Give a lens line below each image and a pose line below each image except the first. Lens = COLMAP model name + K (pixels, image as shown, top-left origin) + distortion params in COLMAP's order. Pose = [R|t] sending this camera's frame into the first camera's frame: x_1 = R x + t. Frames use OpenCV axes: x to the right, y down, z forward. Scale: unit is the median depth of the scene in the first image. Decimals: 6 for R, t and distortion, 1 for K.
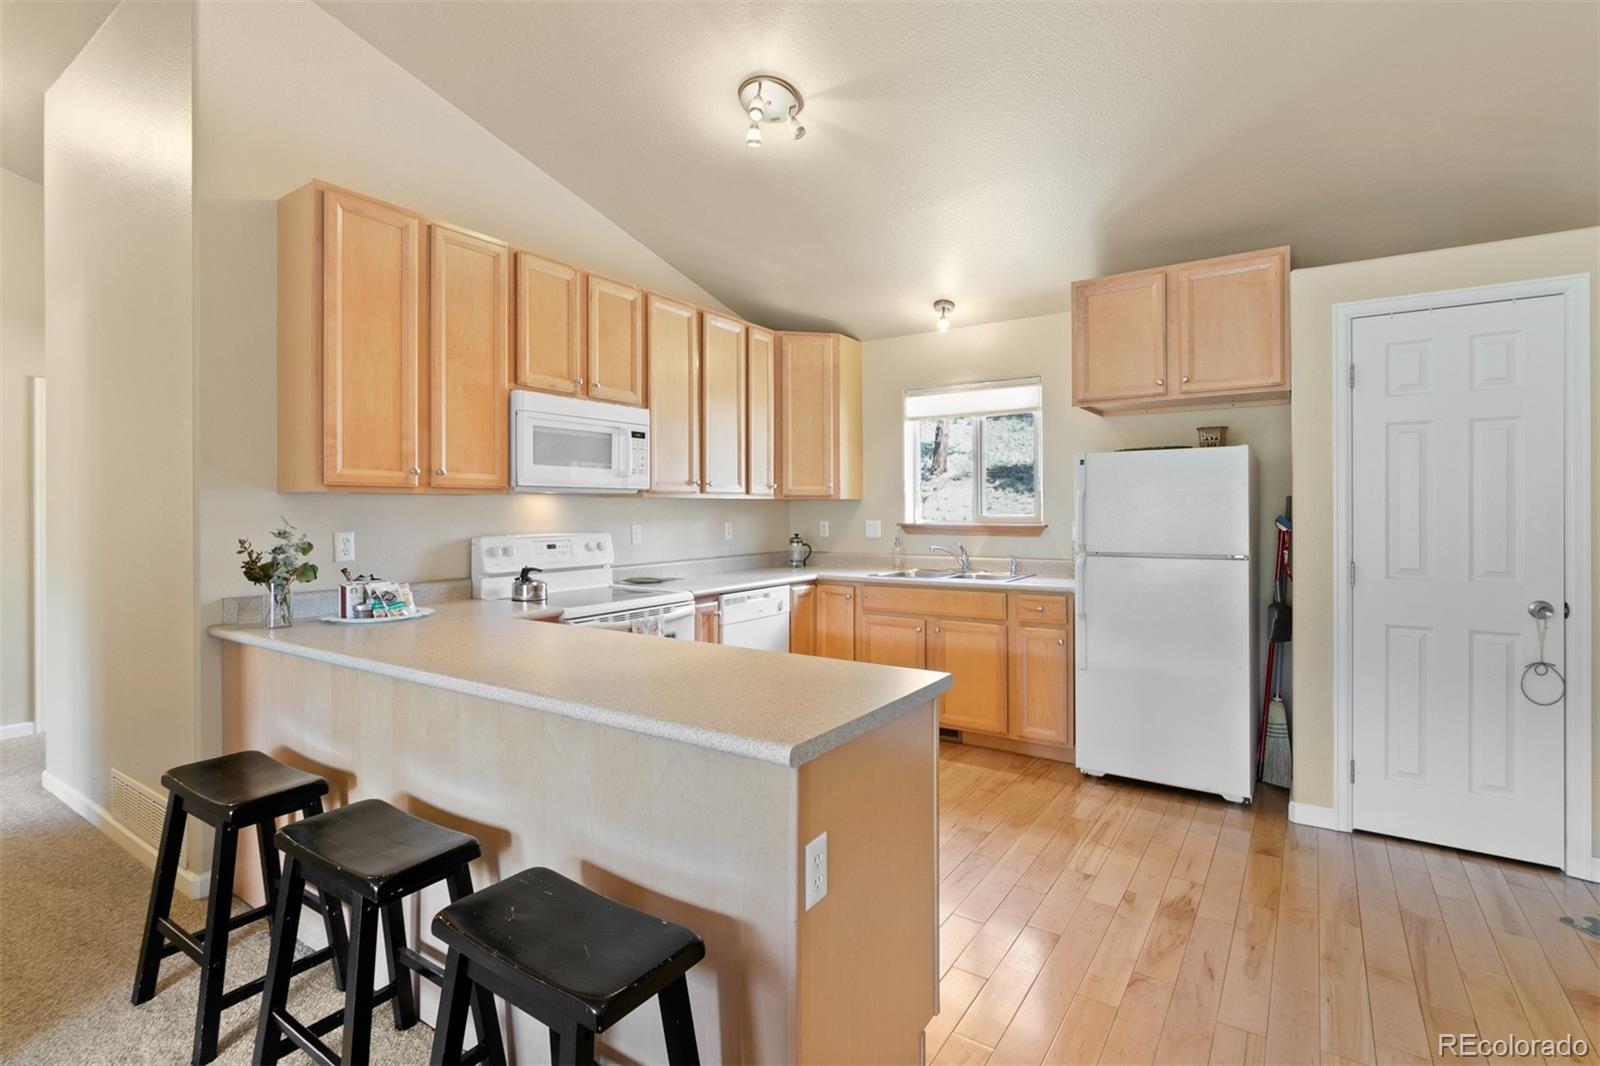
lens RADIAL K [[753.4, 0, 795.5], [0, 753.4, 507.3], [0, 0, 1]] dist [-0.003026, -0.000669]
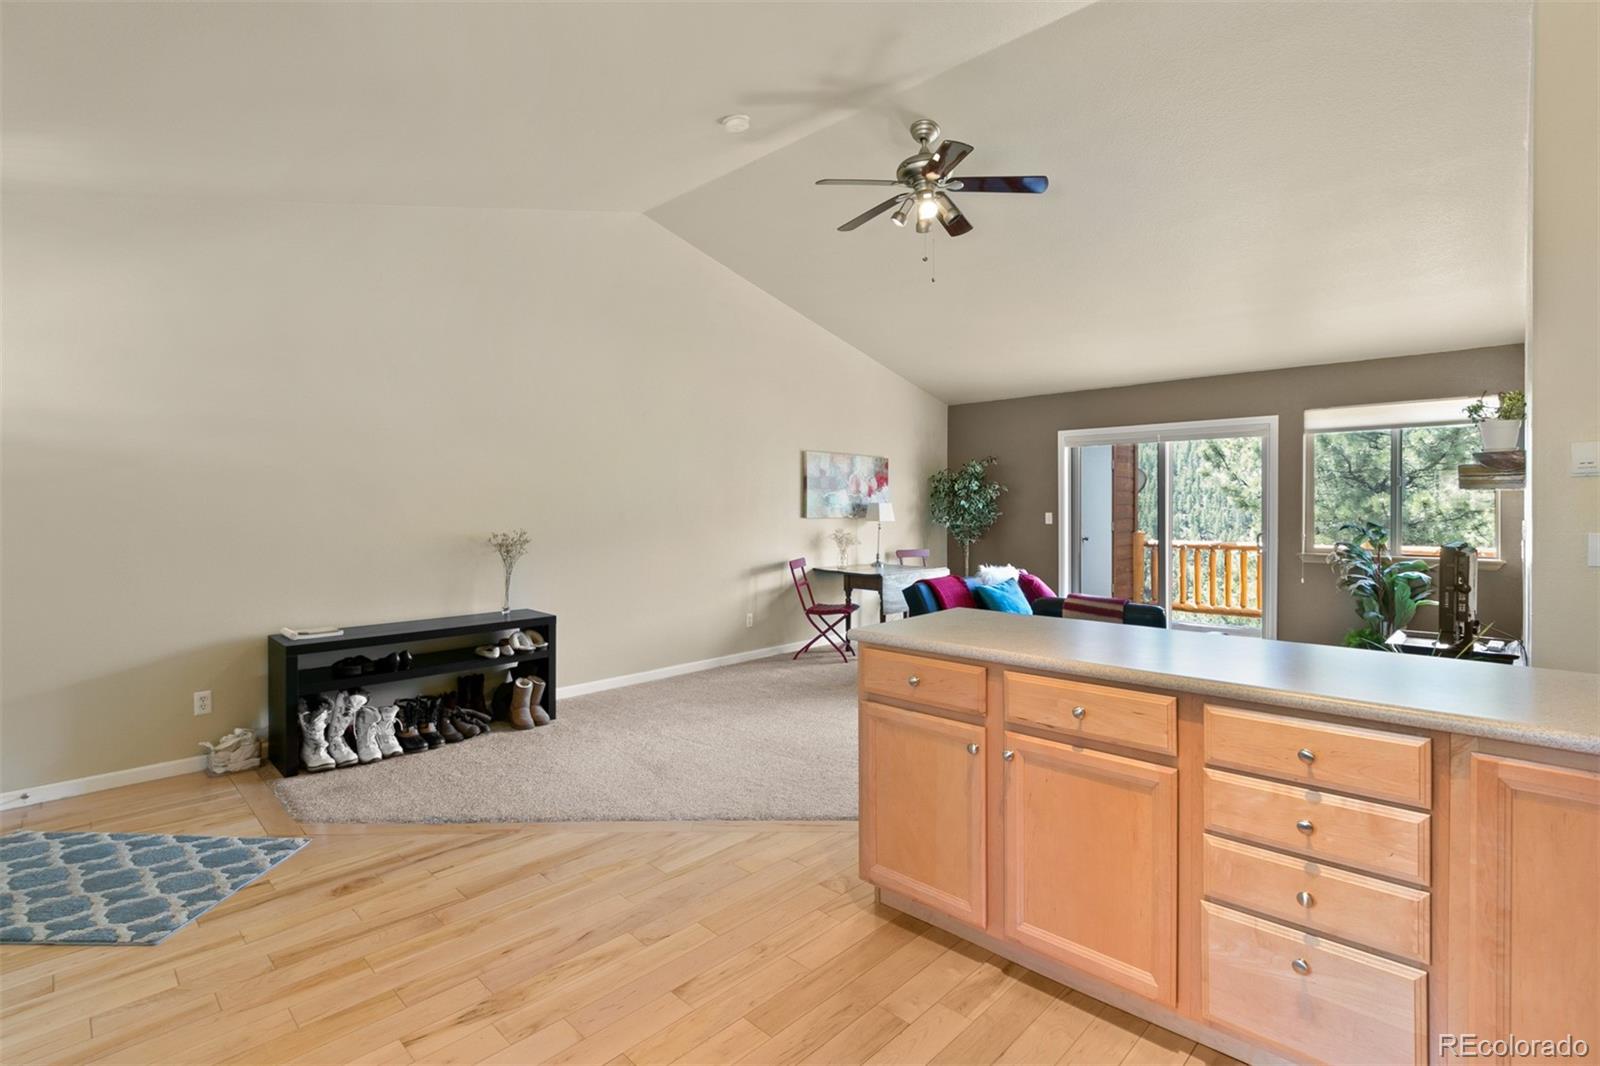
lens RADIAL K [[753.4, 0, 795.5], [0, 753.4, 507.3], [0, 0, 1]] dist [-0.003026, -0.000669]
pose [[-0.985459, 0.005922, 0.169812, 0.041343], [0.006104, 0.999981, 0.000551, -0.001470], [-0.169805, 0.001579, -0.985476, 1.416068]]
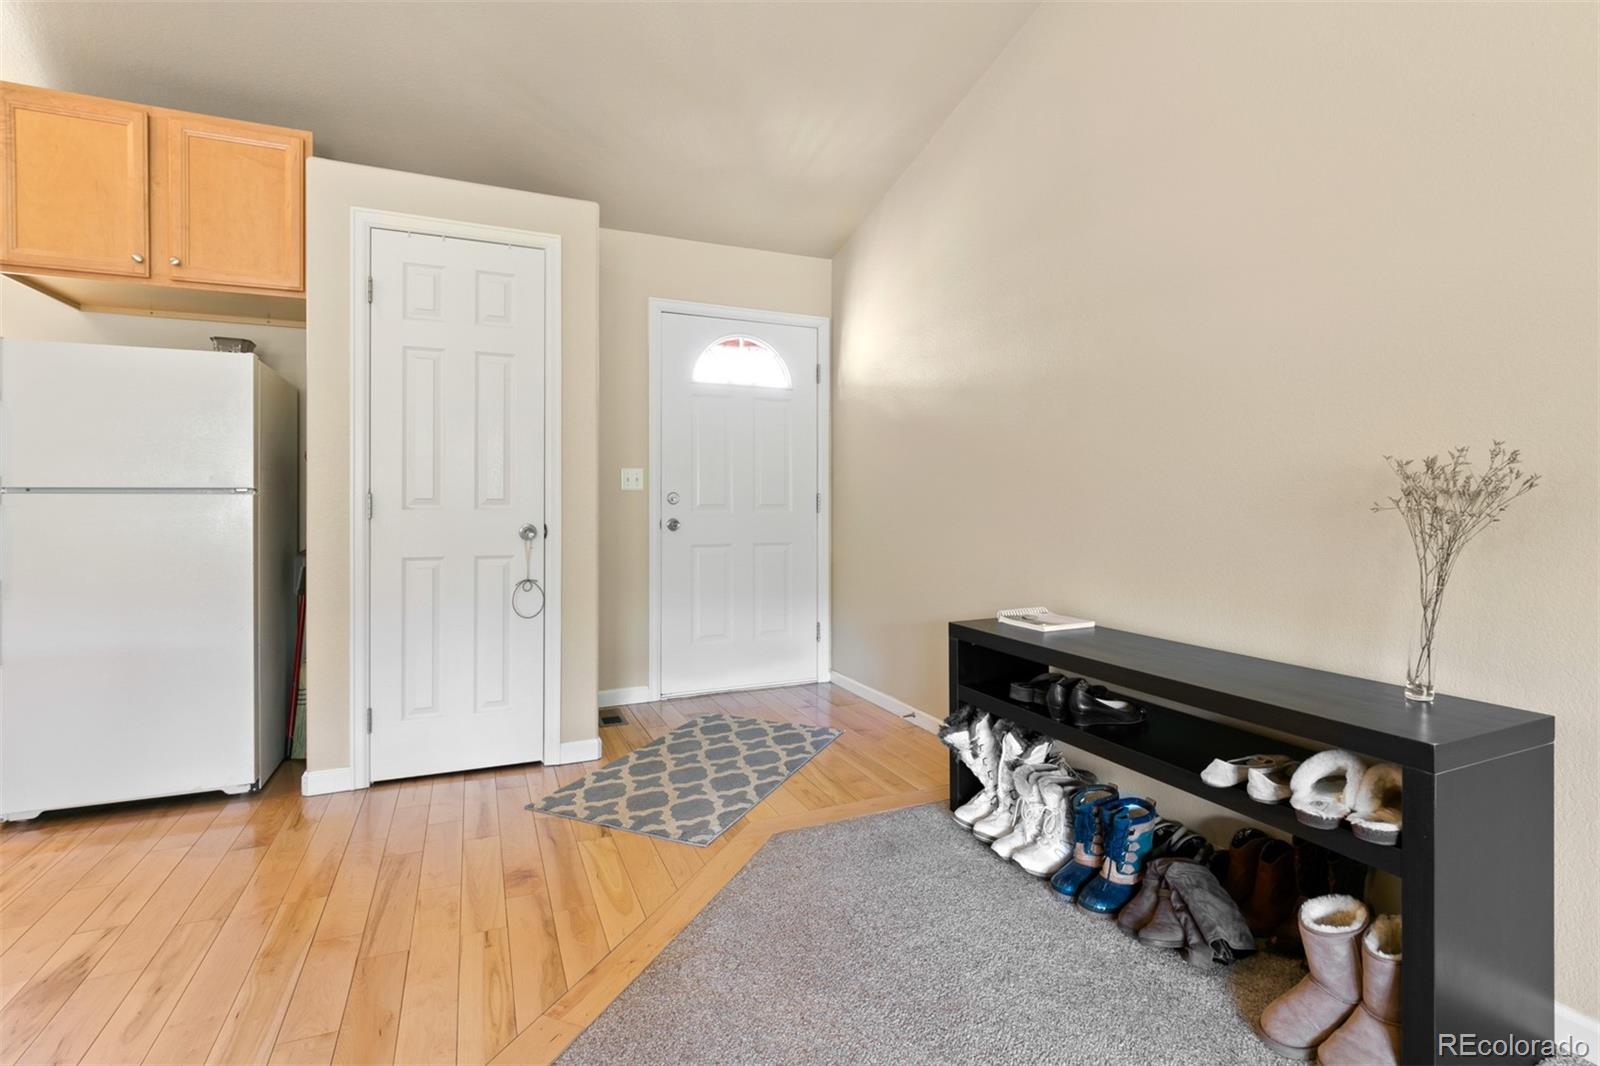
lens RADIAL K [[753.4, 0, 795.5], [0, 753.4, 507.3], [0, 0, 1]] dist [-0.003026, -0.000669]
pose [[0.533230, -0.001278, 0.845970, 0.239816], [-0.005855, 0.999969, 0.005201, 0.082645], [-0.845950, -0.007727, 0.533206, 0.069851]]
